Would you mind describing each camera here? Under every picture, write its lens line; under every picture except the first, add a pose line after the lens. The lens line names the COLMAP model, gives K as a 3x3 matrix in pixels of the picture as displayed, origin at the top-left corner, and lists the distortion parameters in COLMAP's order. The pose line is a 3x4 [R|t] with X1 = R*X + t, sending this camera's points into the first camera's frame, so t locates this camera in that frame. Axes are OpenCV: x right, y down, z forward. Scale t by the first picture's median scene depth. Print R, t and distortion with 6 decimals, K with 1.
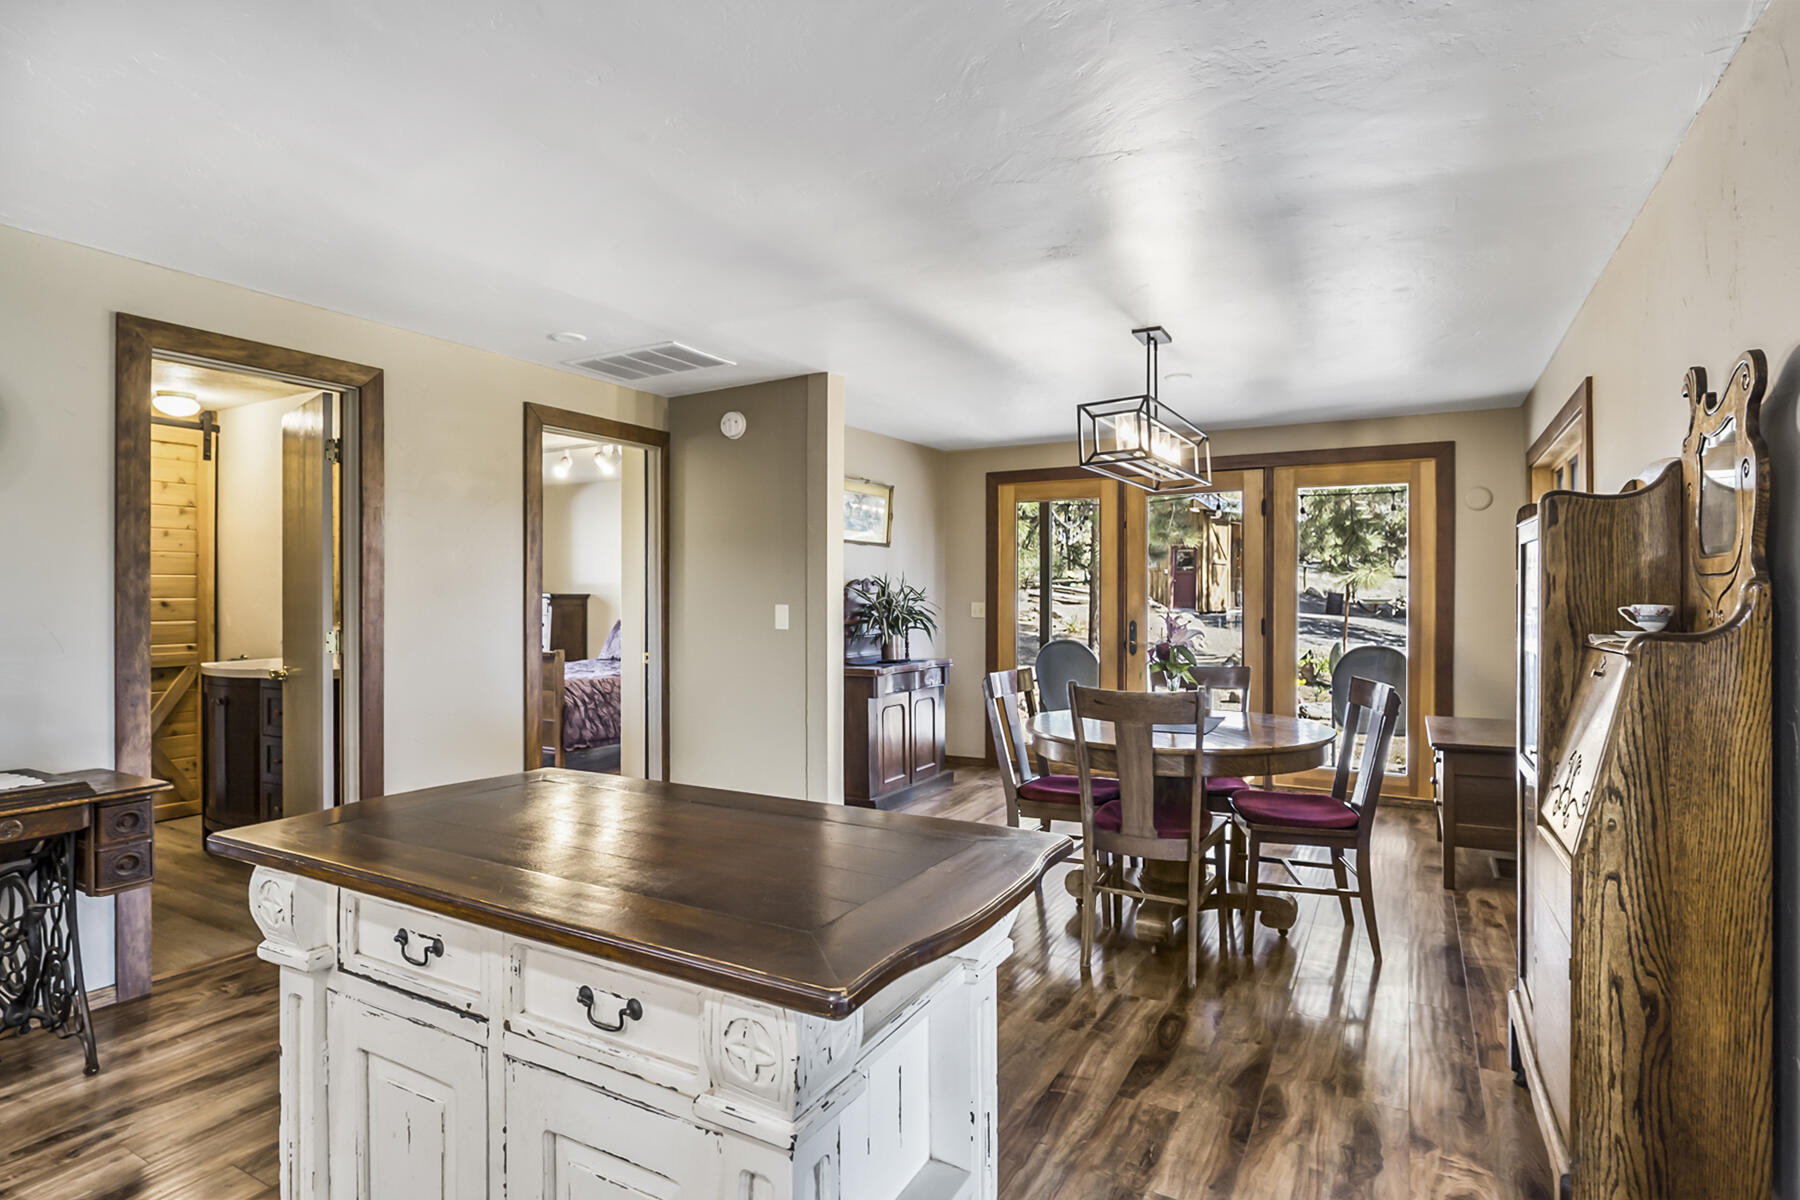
lens RADIAL K [[911.1, 0, 894.2], [0, 911.1, 597.6], [0, 0, 1]] dist [-0.016792, 0.007019]
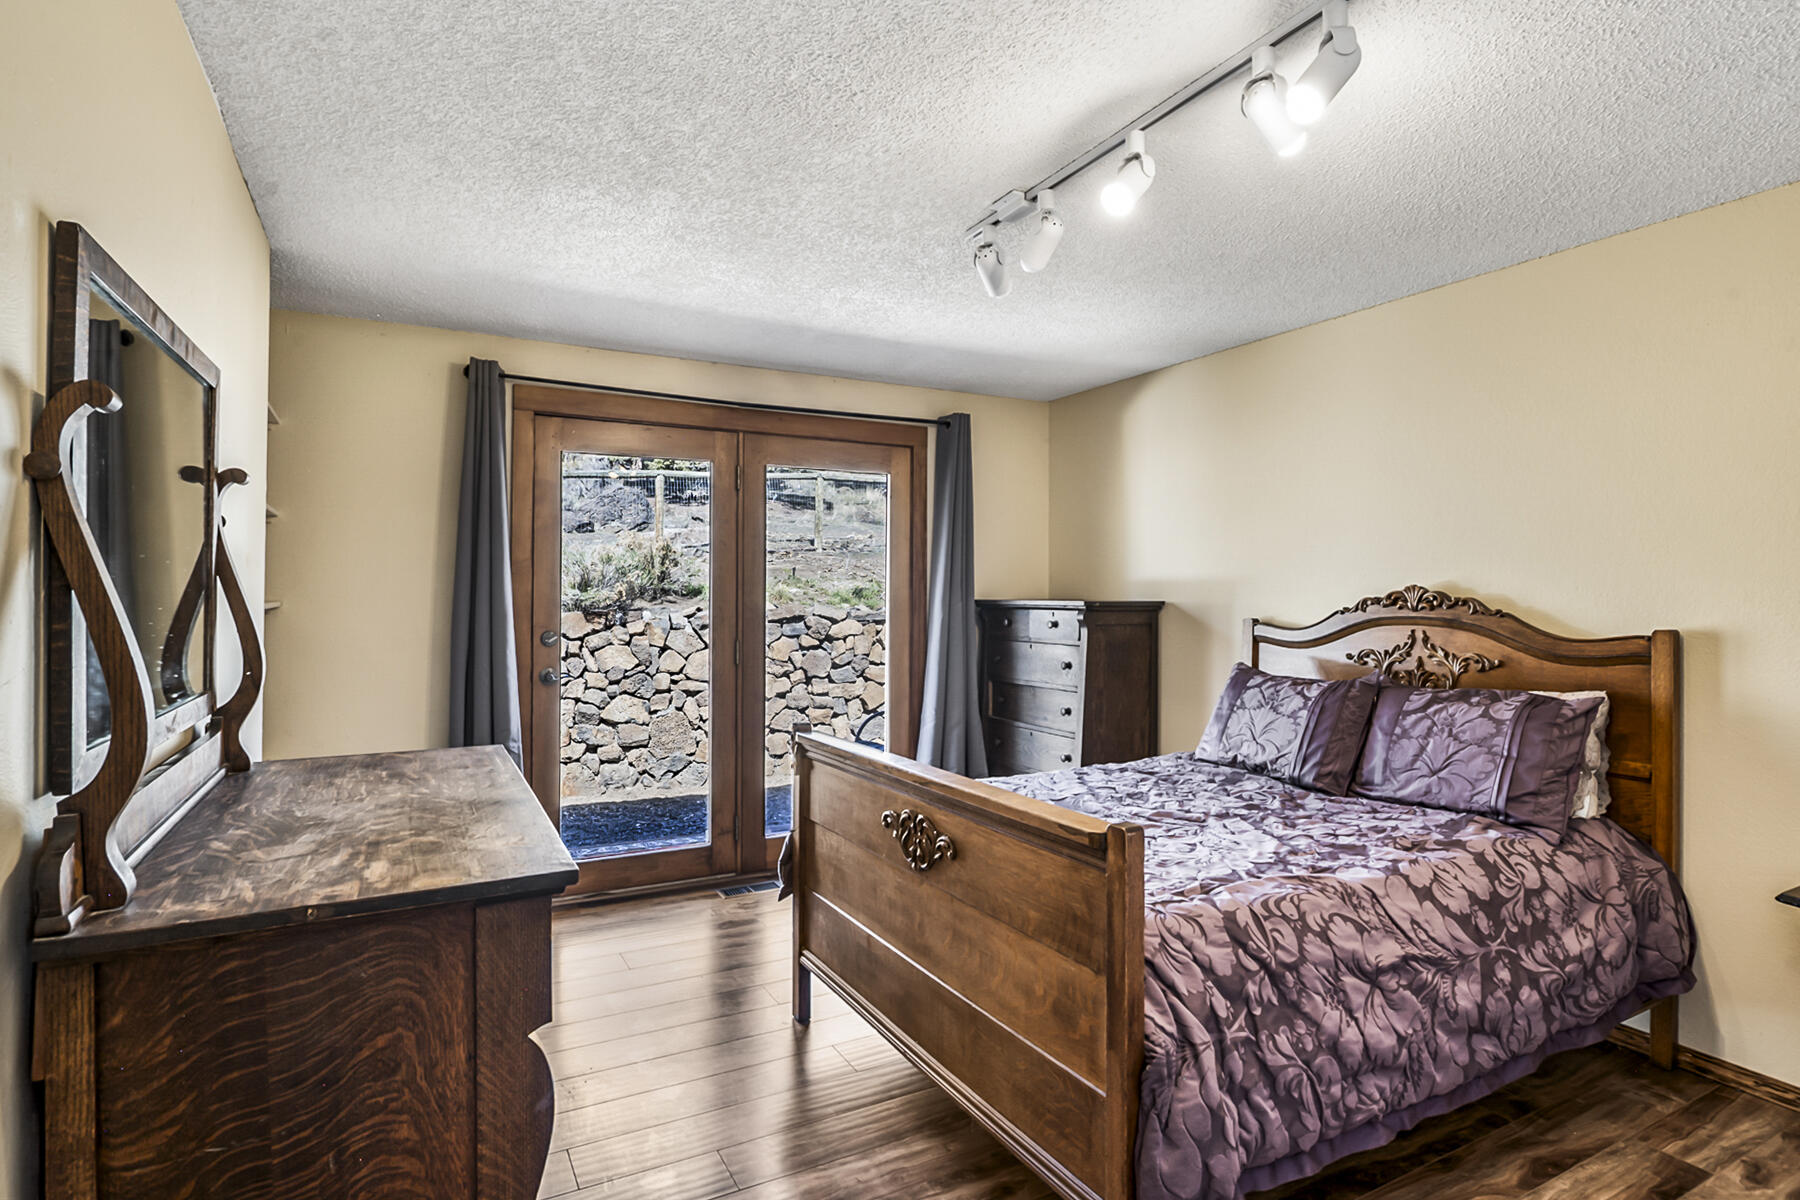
lens RADIAL K [[911.1, 0, 898.2], [0, 911.1, 604.0], [0, 0, 1]] dist [-0.016792, 0.007019]
pose [[0.846854, 0.000587, -0.531826, -0.331412], [-0.001407, 0.999998, -0.001137, -0.003560], [0.531824, 0.001711, 0.846853, 0.868890]]
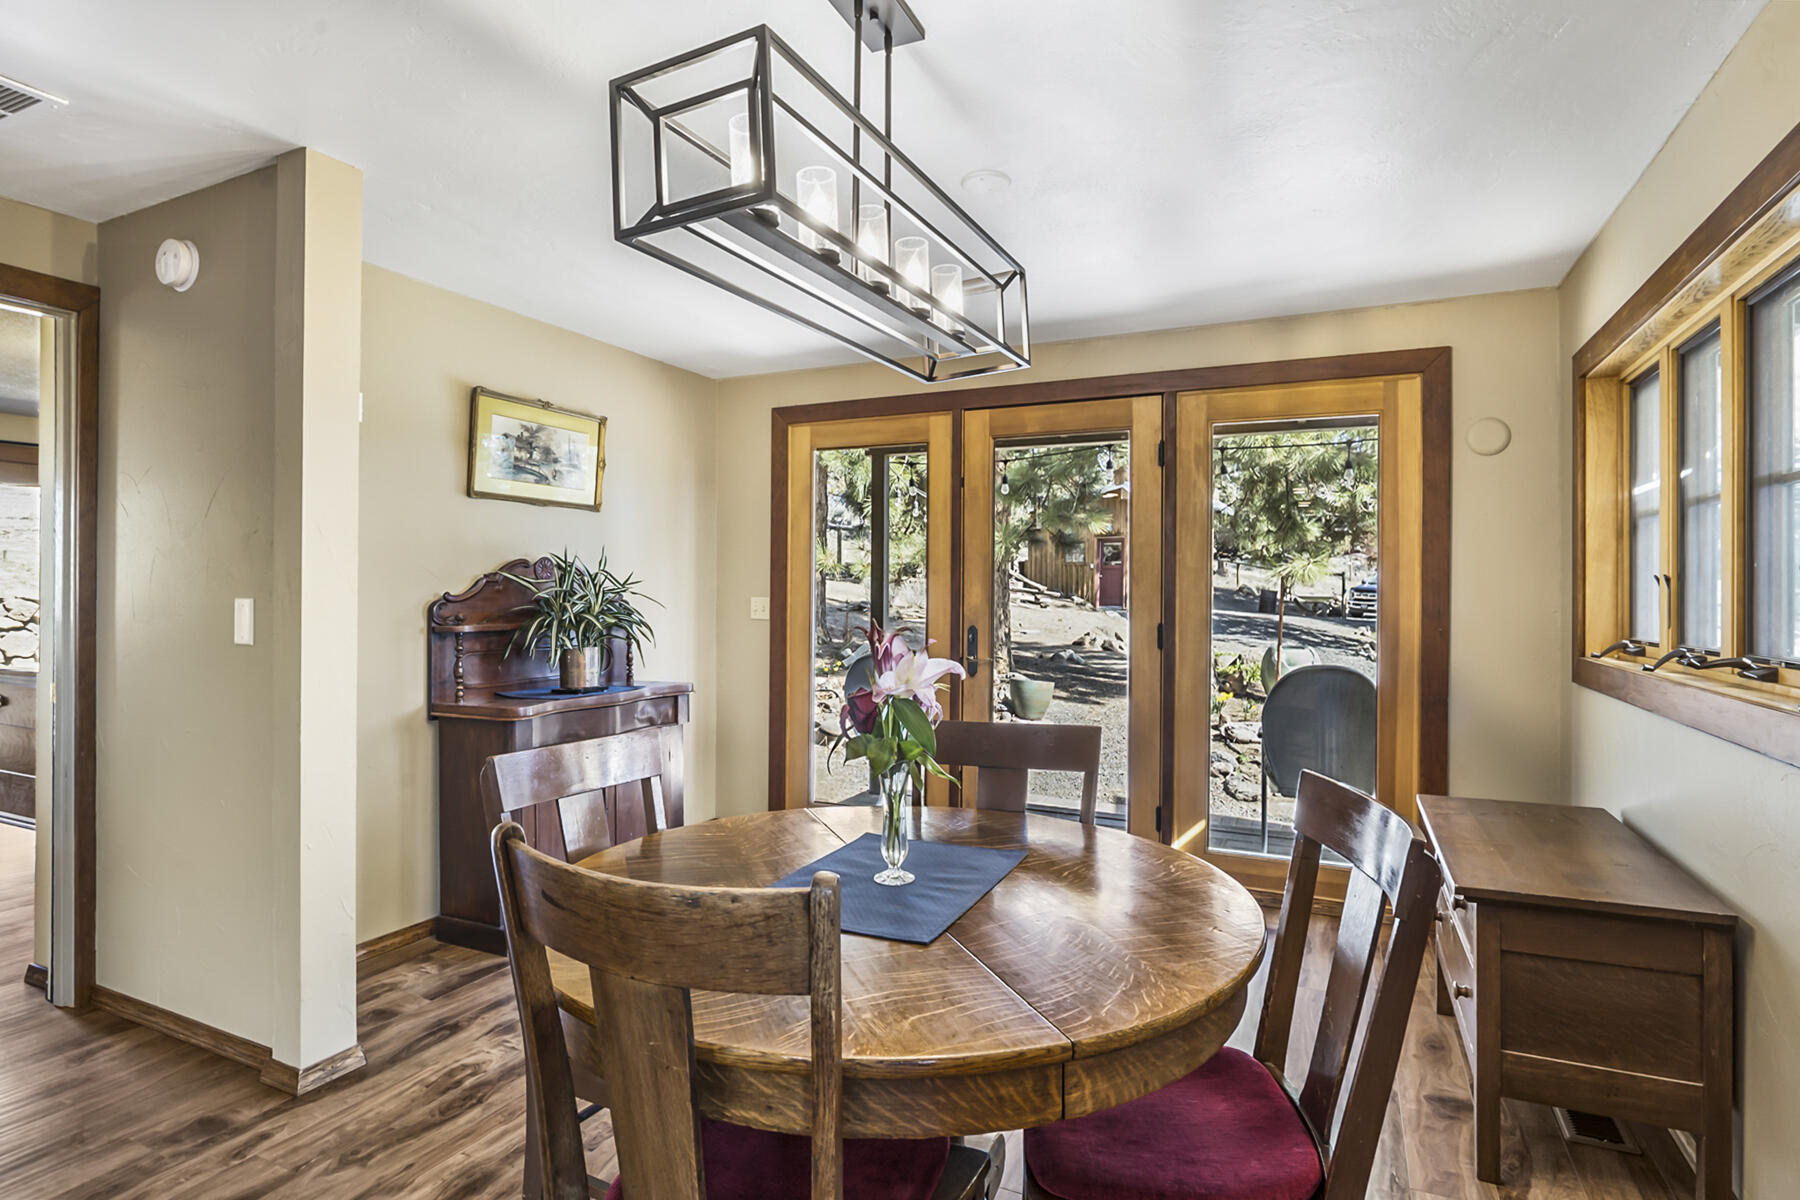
lens RADIAL K [[911.1, 0, 893.6], [0, 911.1, 586.0], [0, 0, 1]] dist [-0.016792, 0.007019]
pose [[0.998156, 0.005913, 0.060409, 0.189914], [-0.005408, 0.999949, -0.008512, 0.002734], [-0.060457, 0.008169, 0.998137, 0.388404]]
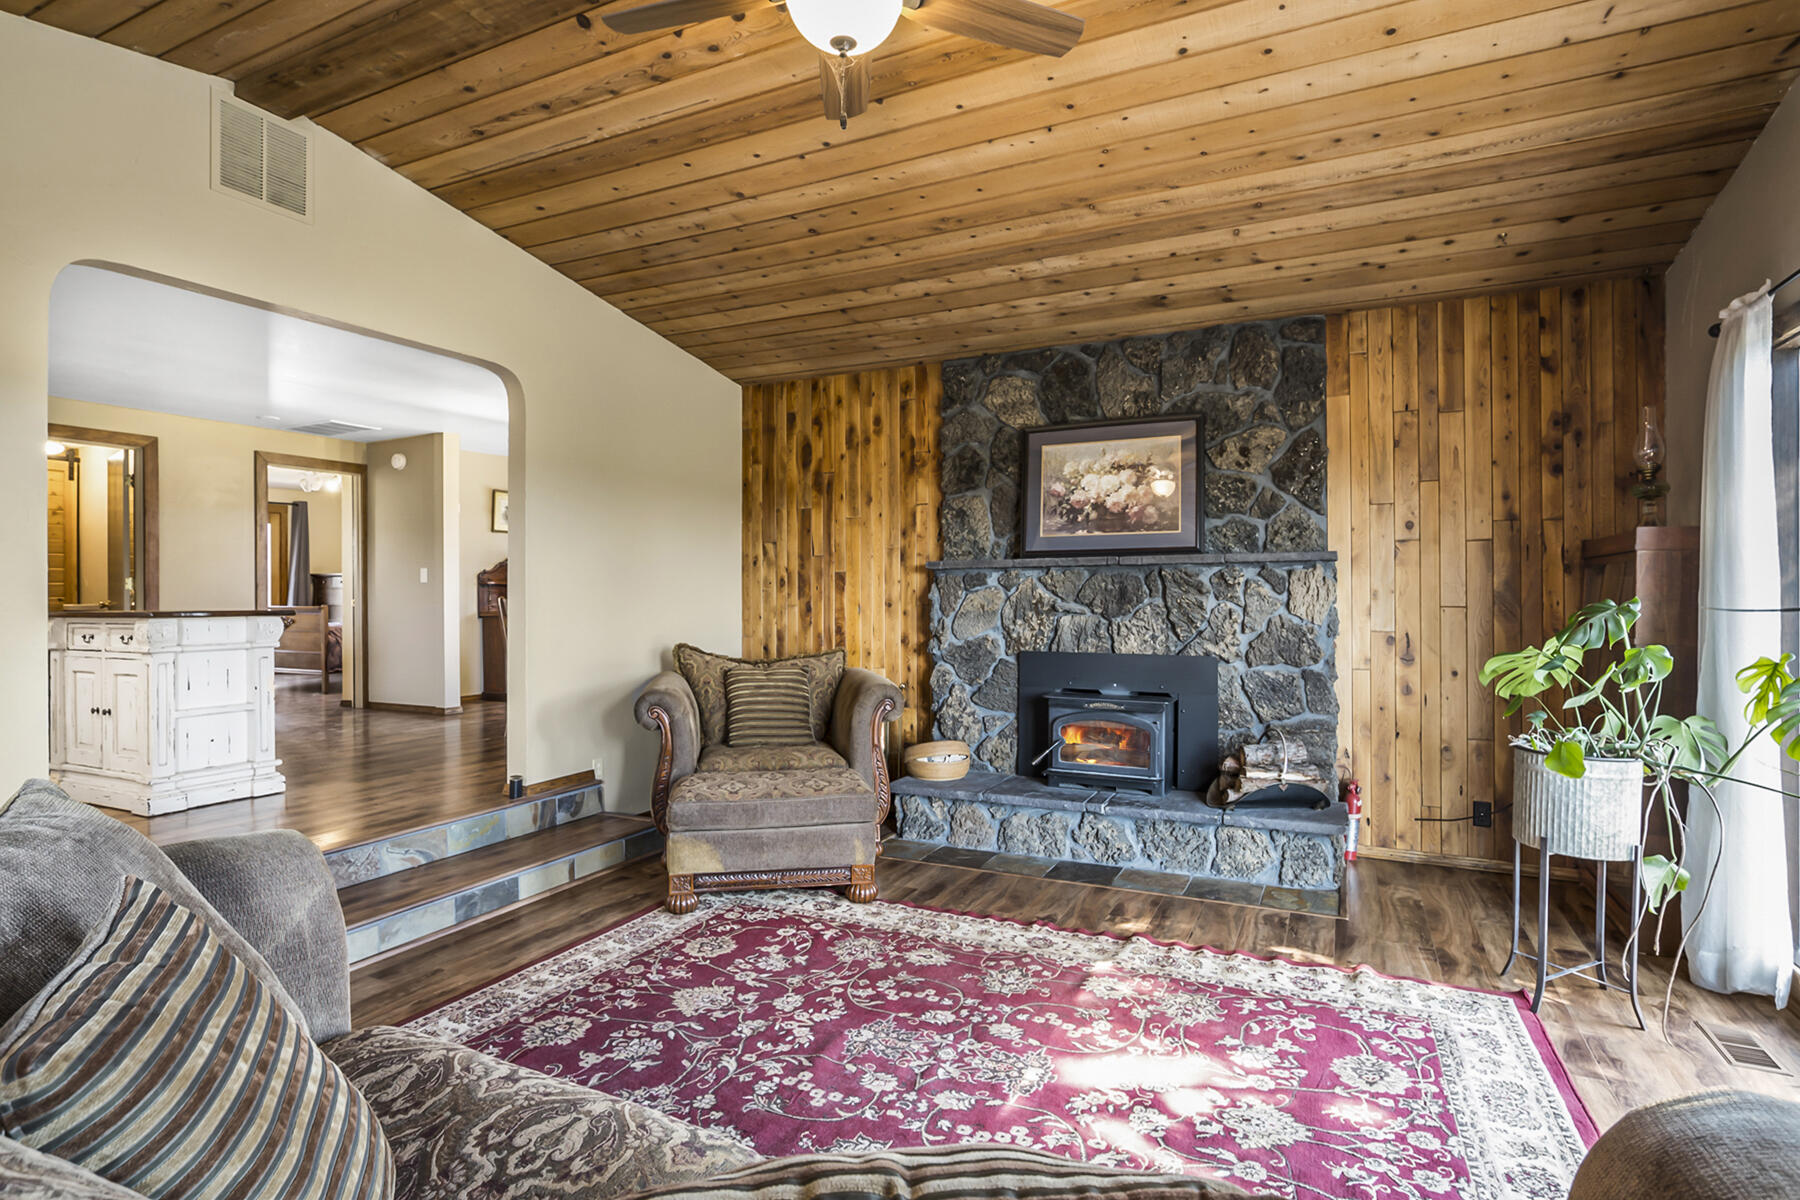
lens RADIAL K [[911.1, 0, 901.4], [0, 911.1, 600.1], [0, 0, 1]] dist [-0.016792, 0.007019]
pose [[0.998278, -0.005466, 0.058398, 0.567801], [0.005340, 0.999983, 0.002310, 0.058180], [-0.058410, -0.001994, 0.998291, -0.629020]]
